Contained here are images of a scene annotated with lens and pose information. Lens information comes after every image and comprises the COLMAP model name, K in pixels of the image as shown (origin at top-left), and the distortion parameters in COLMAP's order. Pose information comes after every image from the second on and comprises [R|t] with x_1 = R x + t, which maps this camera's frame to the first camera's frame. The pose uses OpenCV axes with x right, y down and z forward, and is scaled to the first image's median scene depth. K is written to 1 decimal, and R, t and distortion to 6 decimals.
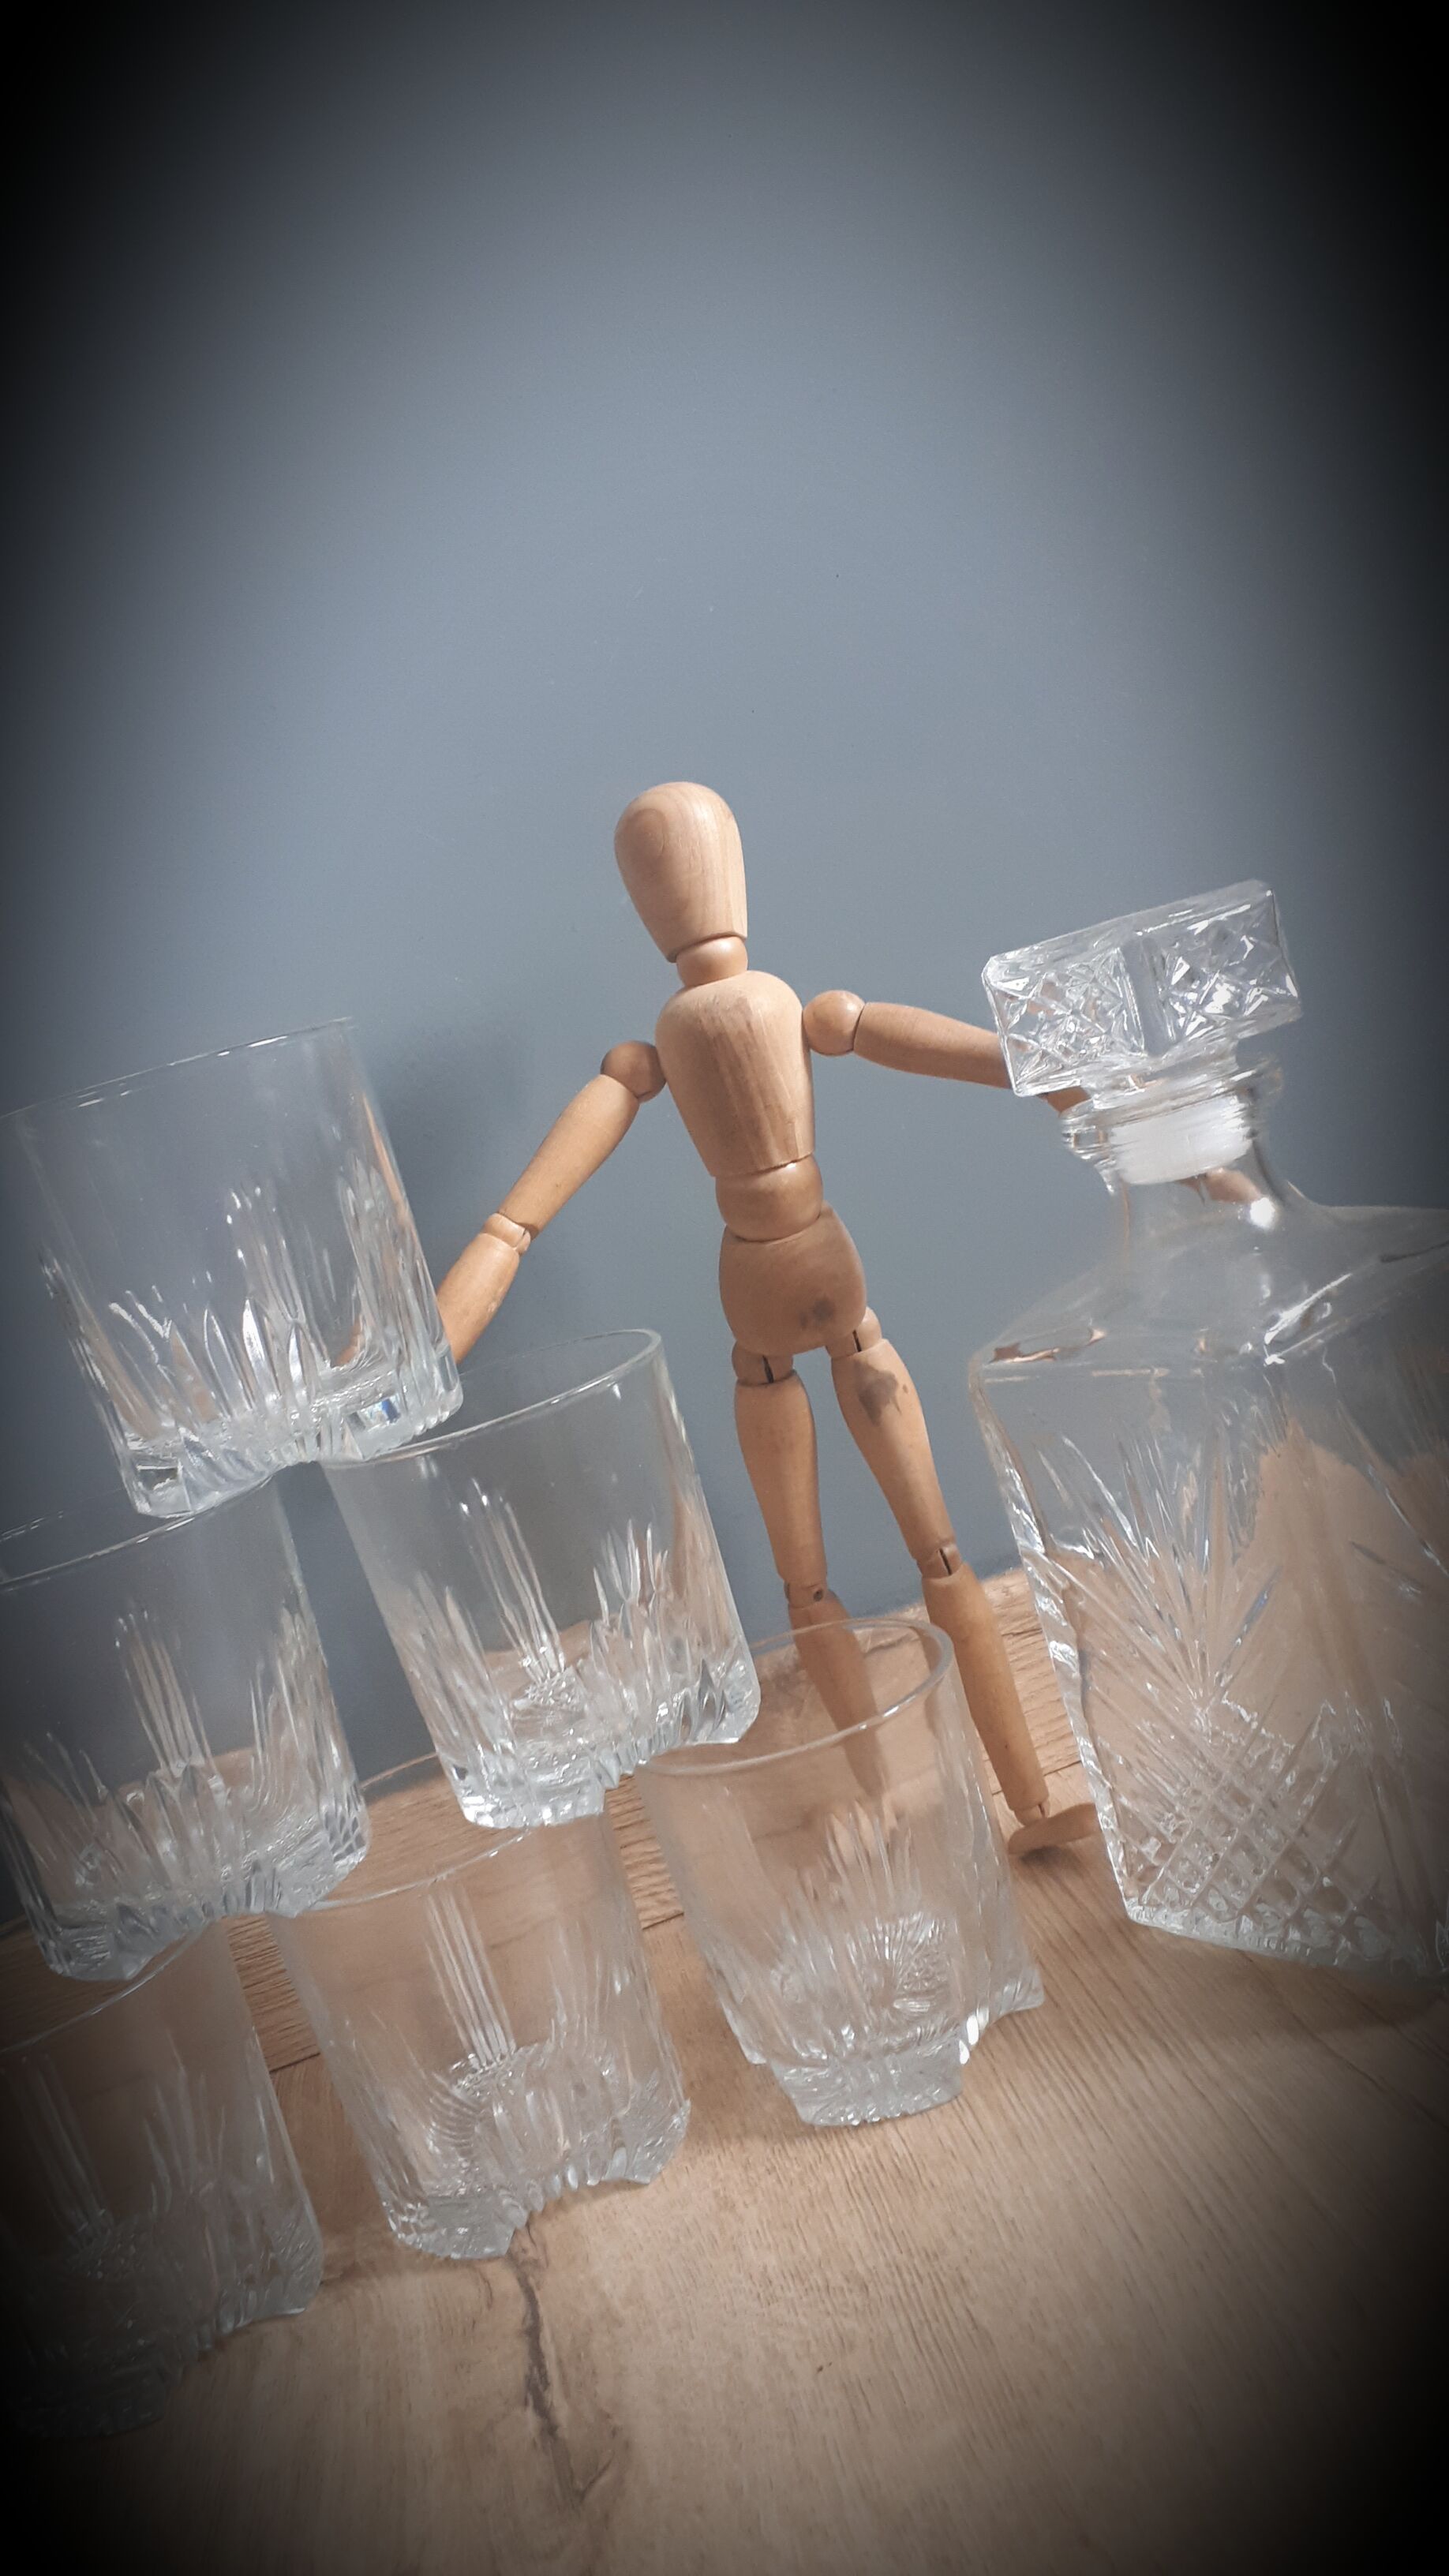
lens RADIAL K [[2023.6, 0, 724.5], [0, 2023.6, 1288.0], [0, 0, 1]] dist [0.217723, -0.524602]
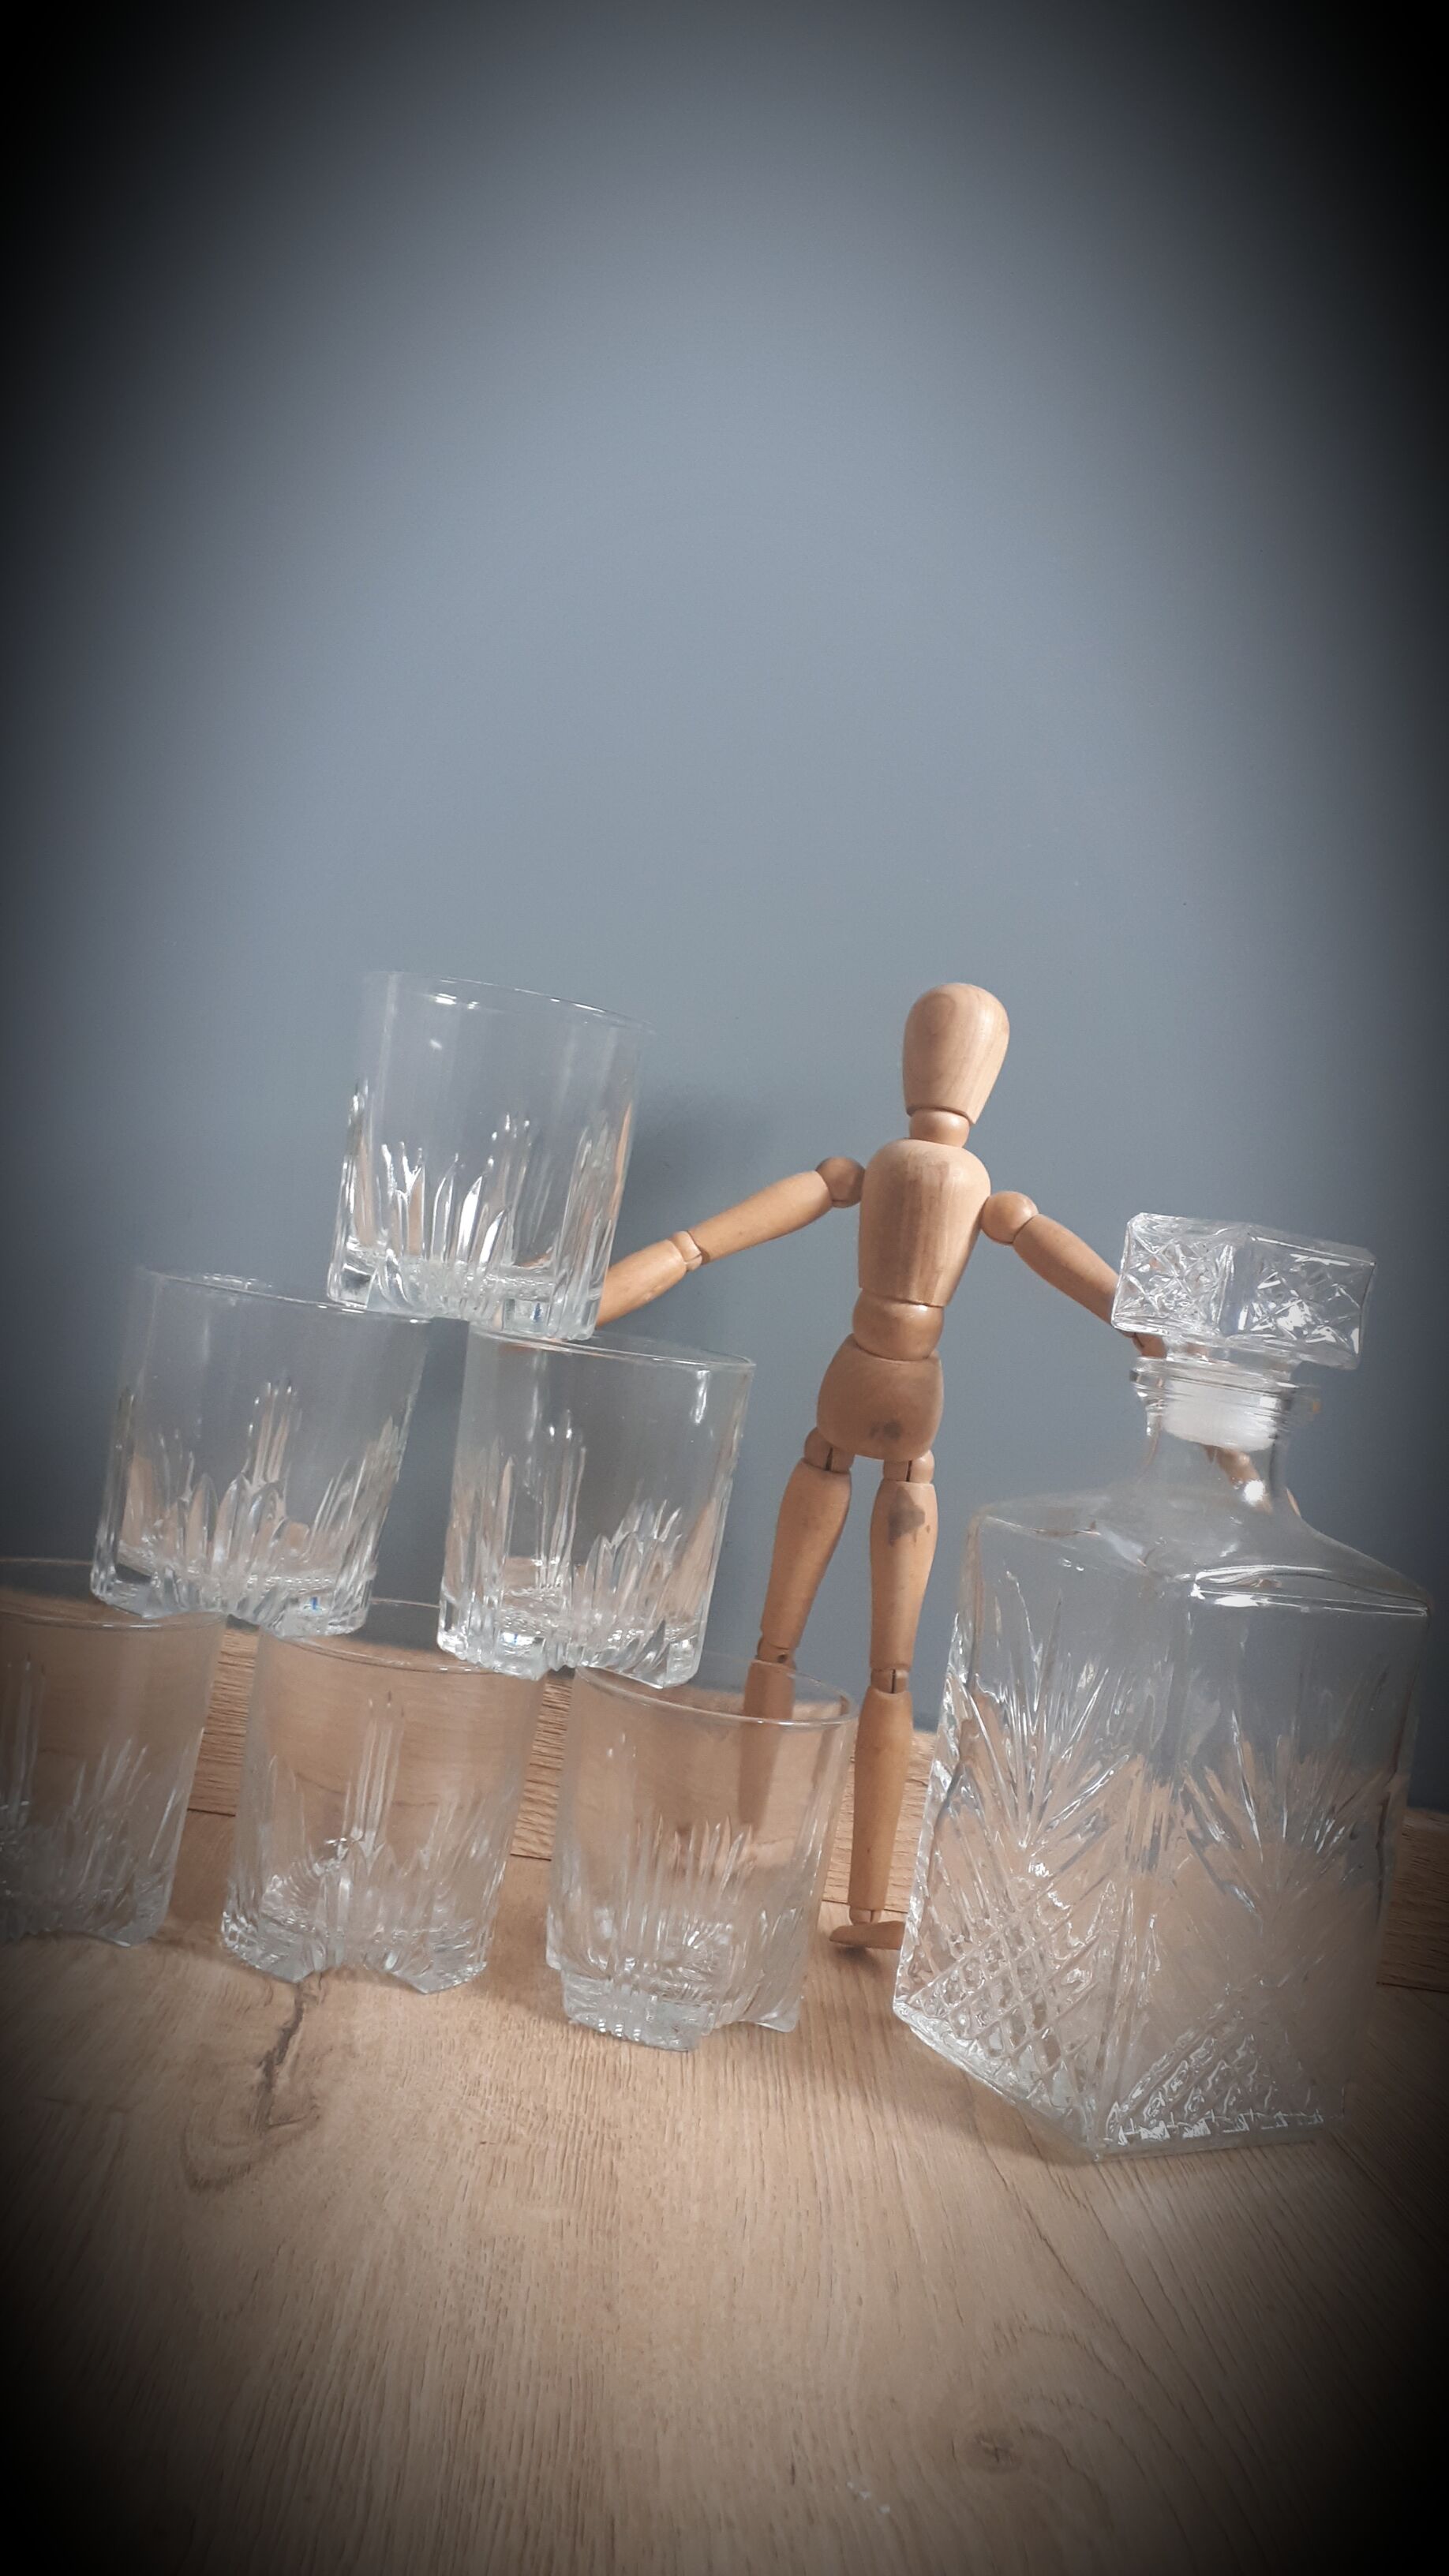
lens RADIAL K [[2023.6, 0, 724.5], [0, 2023.6, 1288.0], [0, 0, 1]] dist [0.217723, -0.524602]
pose [[0.886752, 0.445913, -0.121787, 0.072601], [-0.456723, 0.885805, -0.082182, 0.084066], [0.071234, 0.128498, 0.989148, -0.197782]]
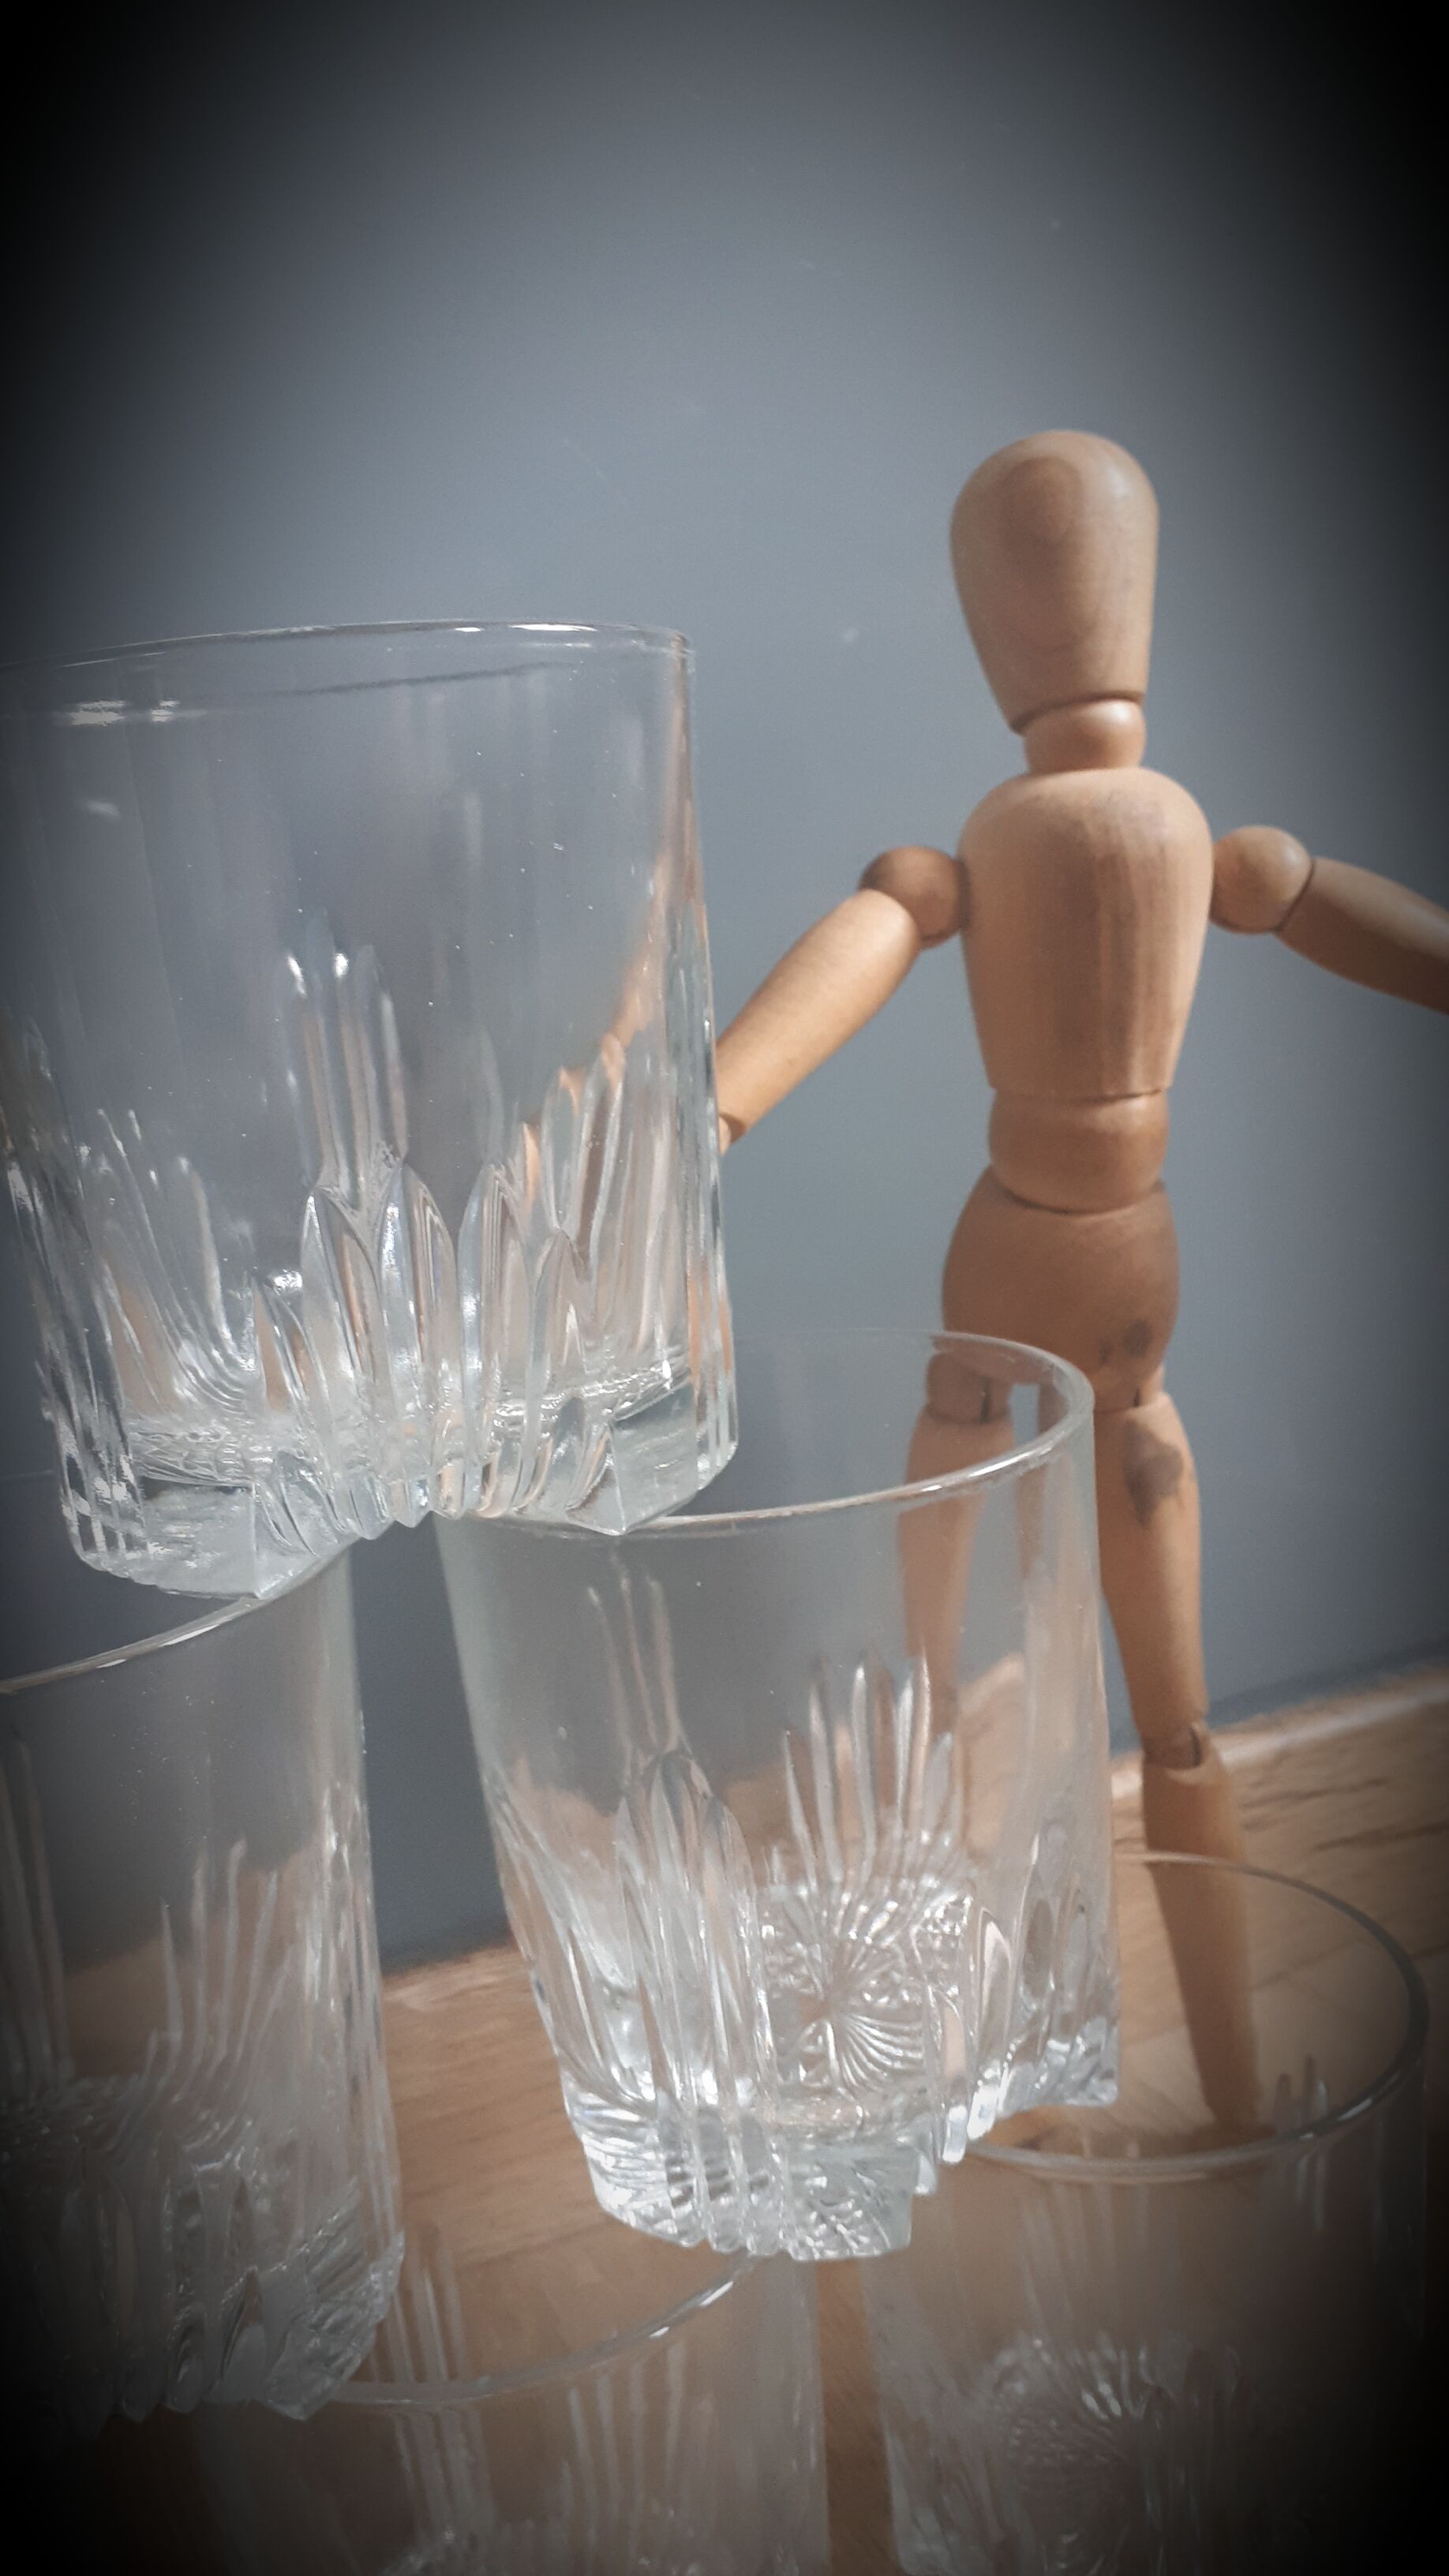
lens RADIAL K [[2072.3, 0, 724.5], [0, 2072.3, 1288.0], [0, 0, 1]] dist [0.202996, -0.574129]
pose [[0.962036, 0.159852, 0.221209, -0.228814], [-0.160915, 0.986878, -0.013328, 0.026271], [-0.220437, -0.022774, 0.975135, 0.427508]]
